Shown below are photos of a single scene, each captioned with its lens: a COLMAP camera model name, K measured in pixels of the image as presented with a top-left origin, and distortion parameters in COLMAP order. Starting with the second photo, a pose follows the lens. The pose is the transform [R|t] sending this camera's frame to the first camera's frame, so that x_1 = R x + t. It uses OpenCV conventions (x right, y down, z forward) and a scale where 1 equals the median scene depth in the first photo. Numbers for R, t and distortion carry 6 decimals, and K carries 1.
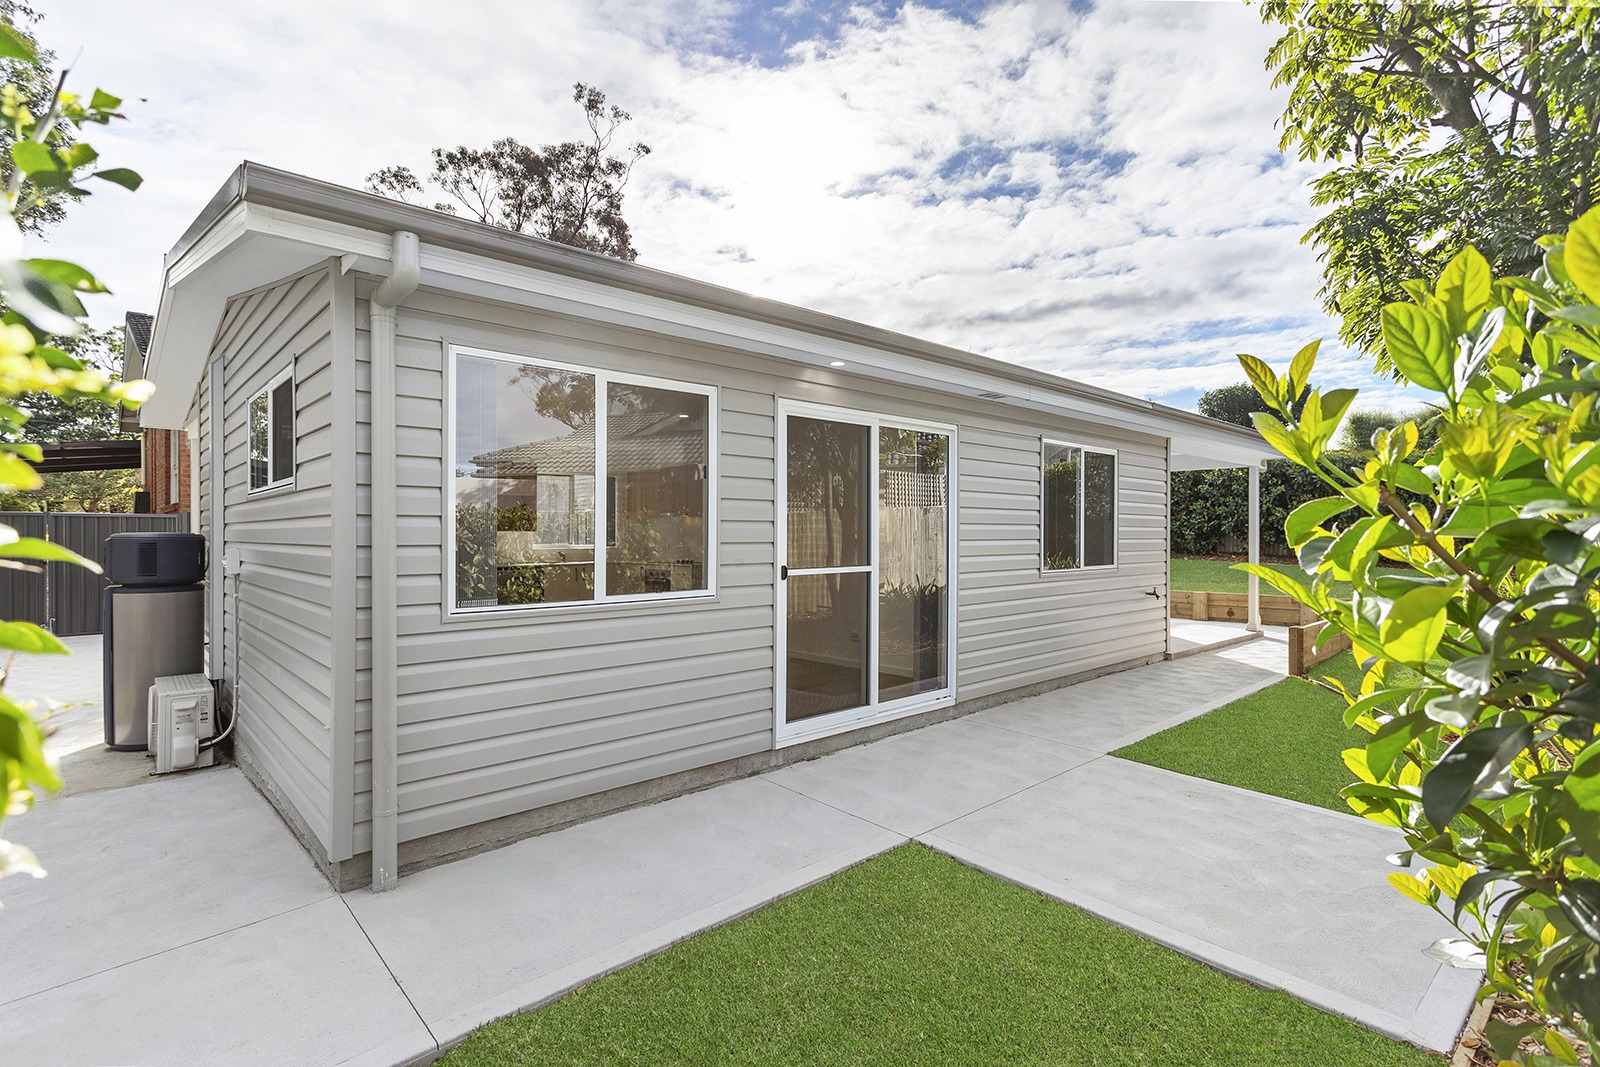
lens RADIAL K [[774.9, 0, 794.8], [0, 774.9, 531.0], [0, 0, 1]] dist [-0.000270, 0.001464]
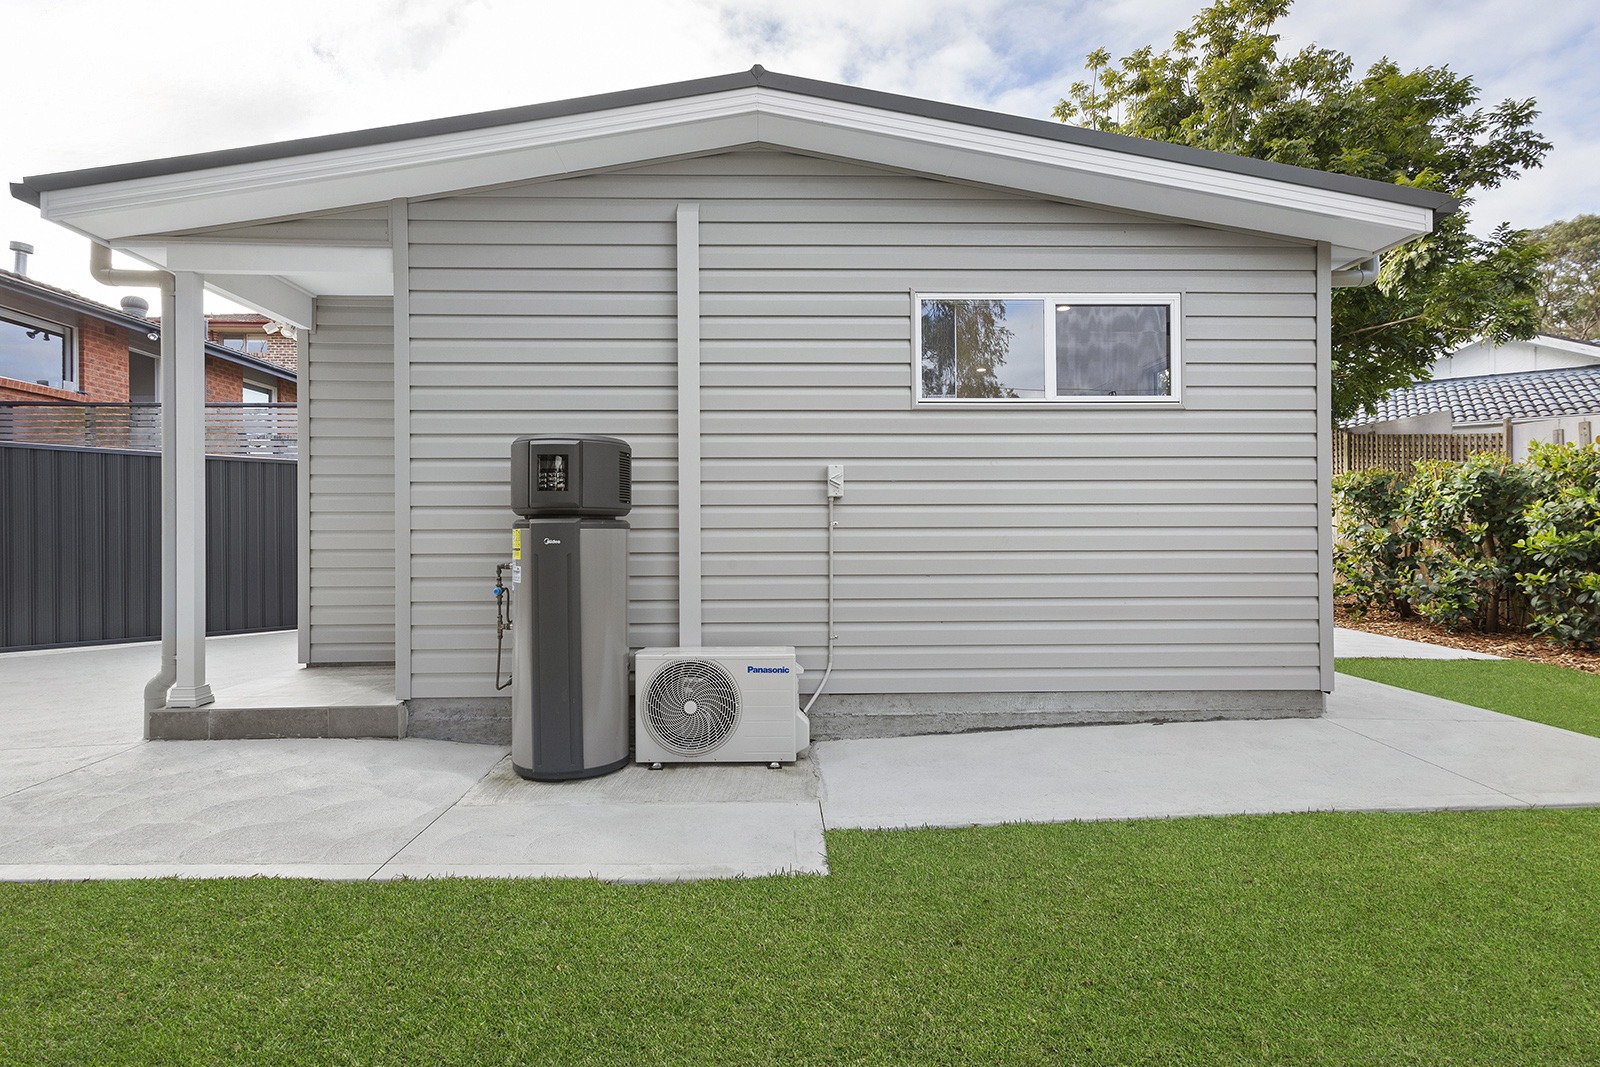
lens RADIAL K [[774.9, 0, 794.8], [0, 774.9, 531.0], [0, 0, 1]] dist [-0.000270, 0.001464]
pose [[0.658692, -0.001876, 0.752410, -0.203020], [0.003985, 0.999992, -0.000995, 0.013696], [-0.752402, 0.003653, 0.658694, 0.074495]]
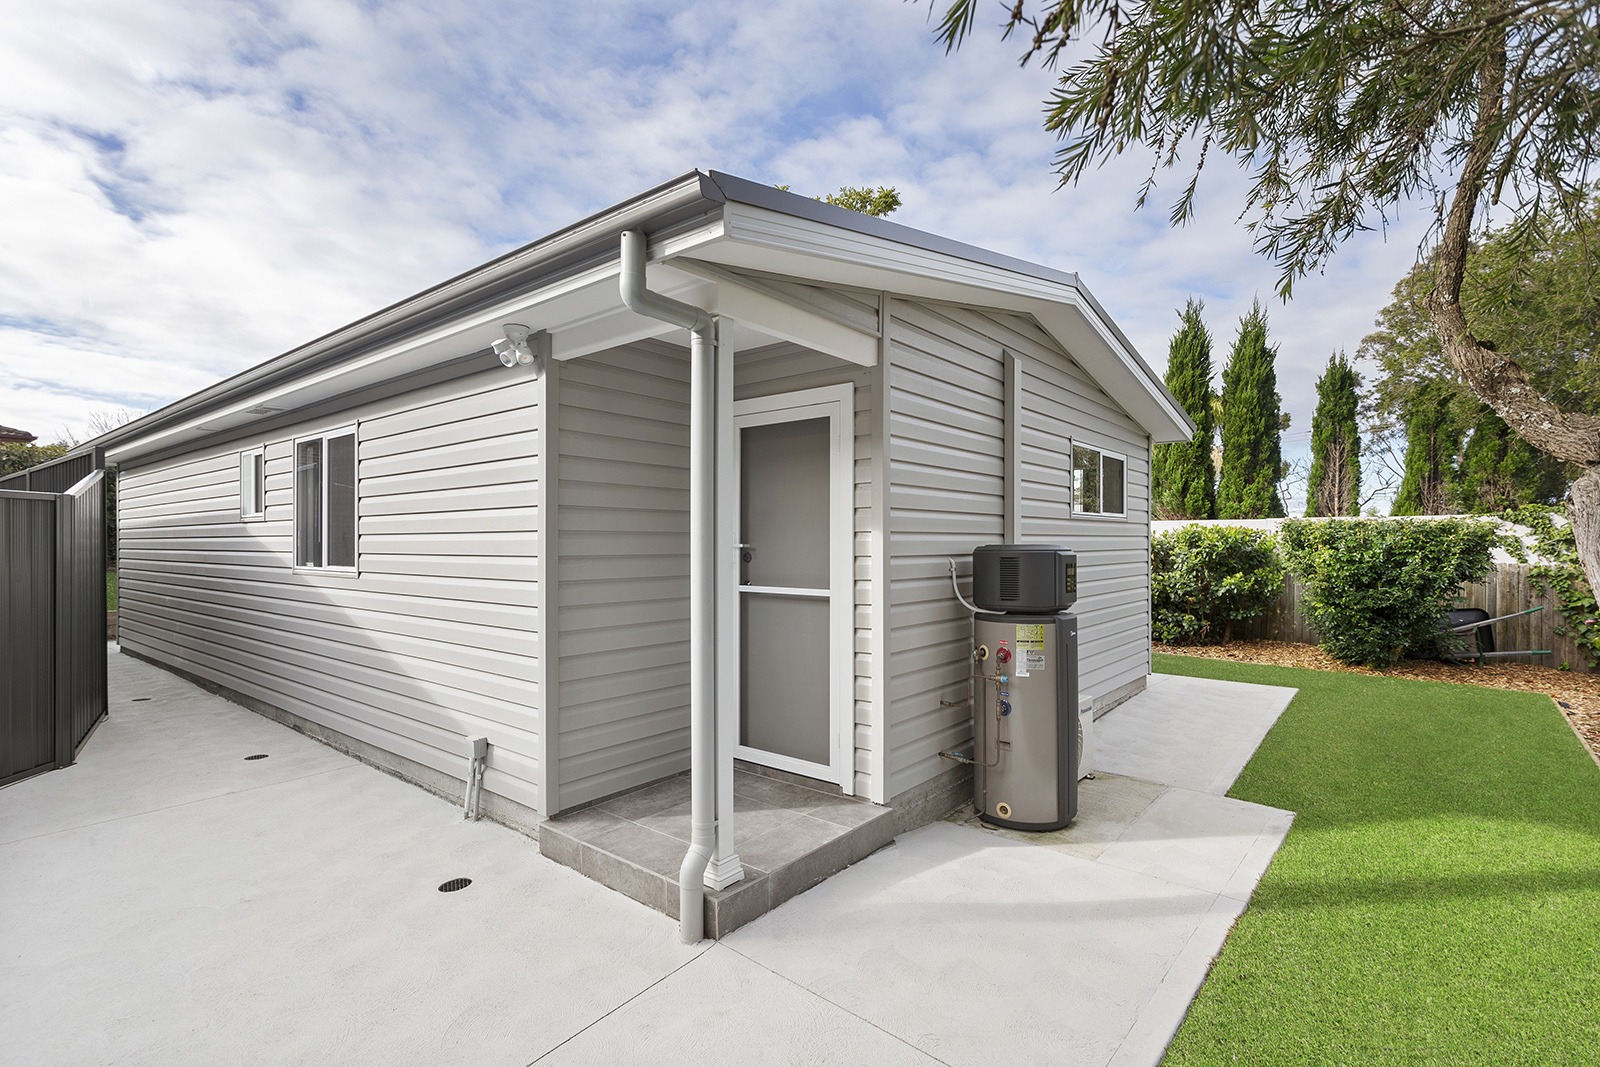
lens RADIAL K [[767.4, 0, 795.3], [0, 767.4, 538.3], [0, 0, 1]] dist [-0.001781, 0.000758]
pose [[-0.133940, -0.000832, 0.990989, -0.265357], [-0.003586, 0.999994, 0.000355, -0.000533], [-0.990983, -0.003506, -0.133942, 0.225583]]
